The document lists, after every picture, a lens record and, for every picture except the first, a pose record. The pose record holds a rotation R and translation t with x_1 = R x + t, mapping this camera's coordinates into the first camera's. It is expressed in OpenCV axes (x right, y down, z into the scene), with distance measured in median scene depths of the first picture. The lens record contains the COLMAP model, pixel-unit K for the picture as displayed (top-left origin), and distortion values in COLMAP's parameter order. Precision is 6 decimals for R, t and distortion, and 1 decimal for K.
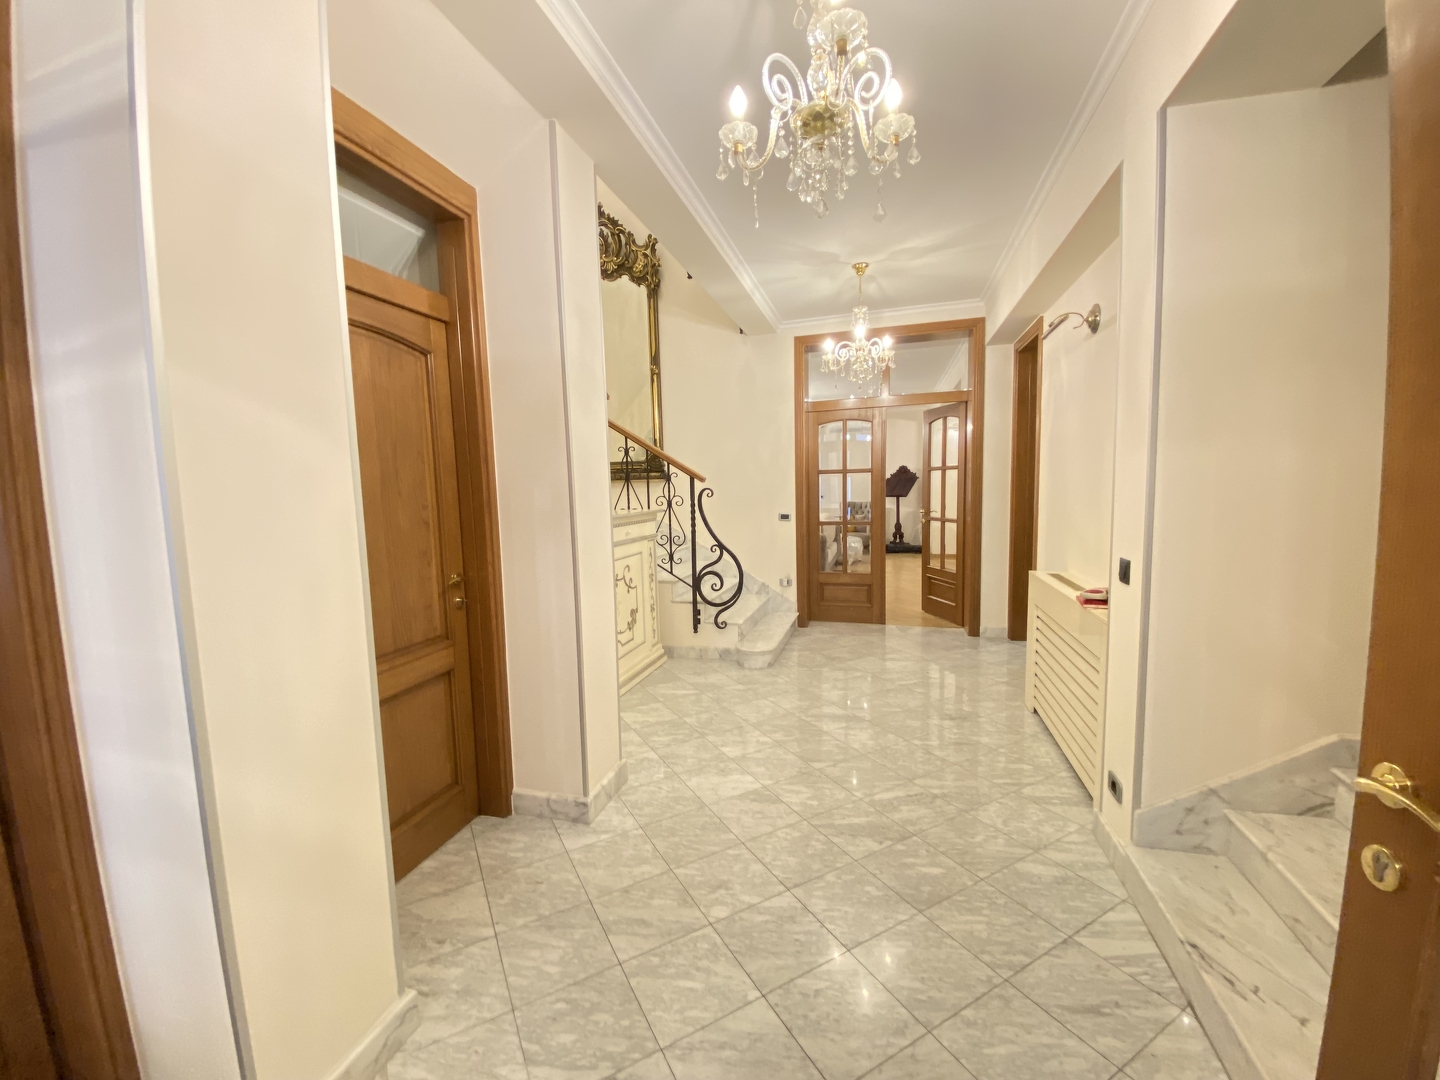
lens RADIAL K [[589.6, 0, 714.5], [0, 589.6, 545.4], [0, 0, 1]] dist [-0.002445, -0.001051]
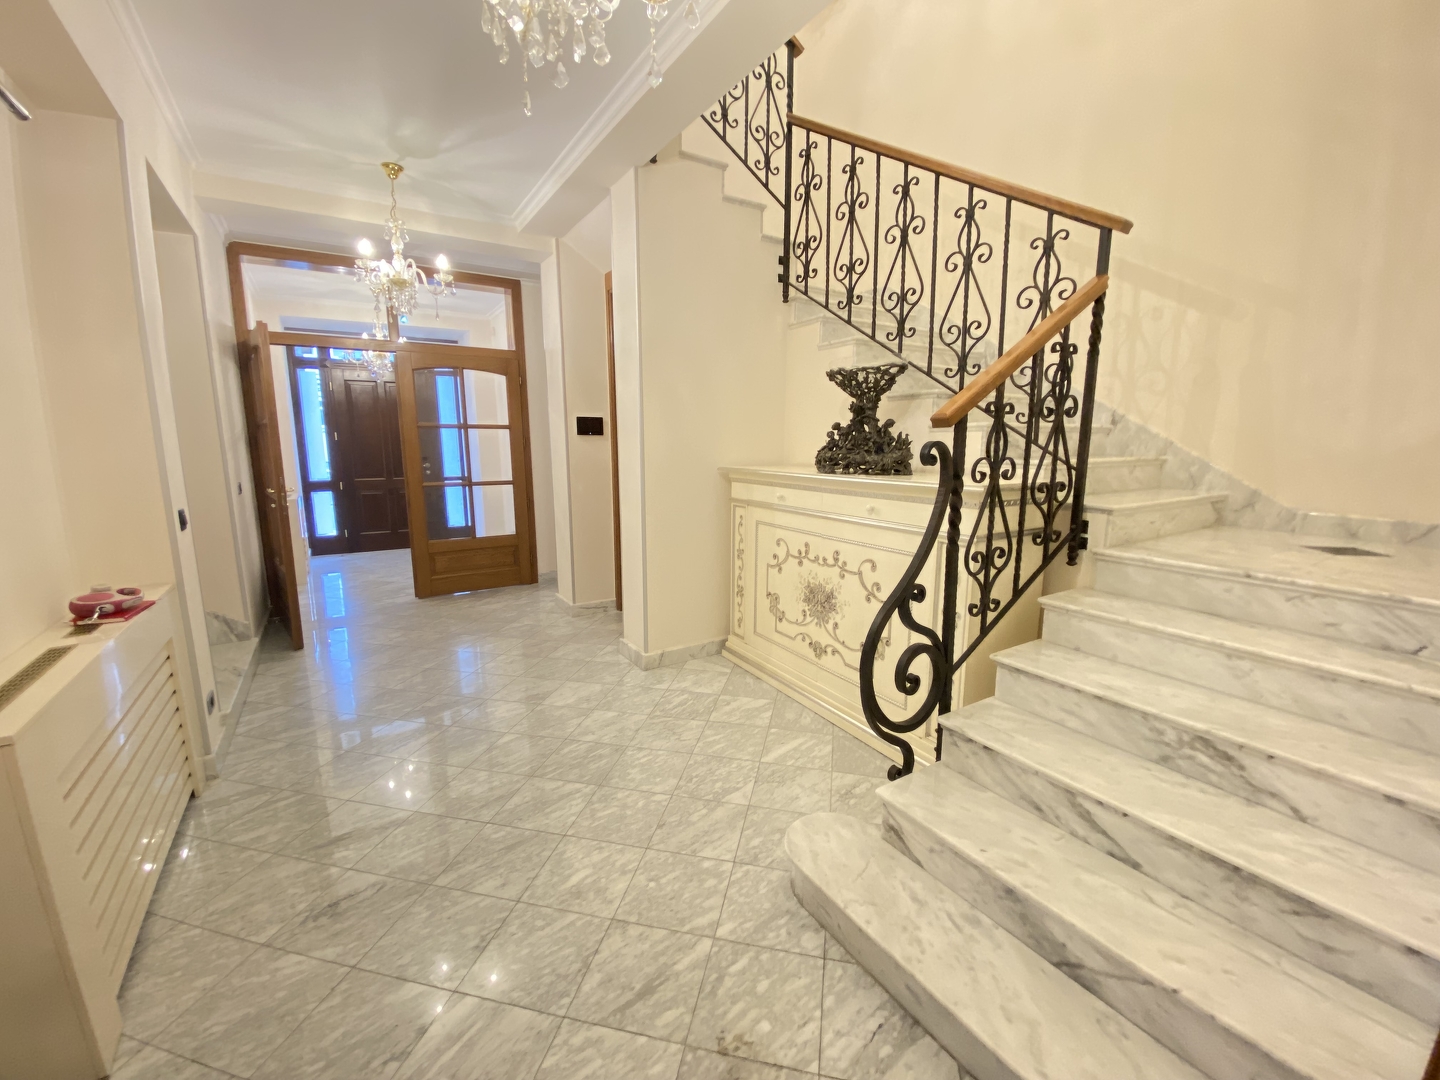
lens RADIAL K [[589.6, 0, 712.2], [0, 589.6, 527.3], [0, 0, 1]] dist [-0.002445, -0.001051]
pose [[-0.668710, 0.144968, -0.729254, 0.543854], [-0.061352, 0.966705, 0.248429, -0.188518], [0.740988, 0.210868, -0.637551, 1.611159]]
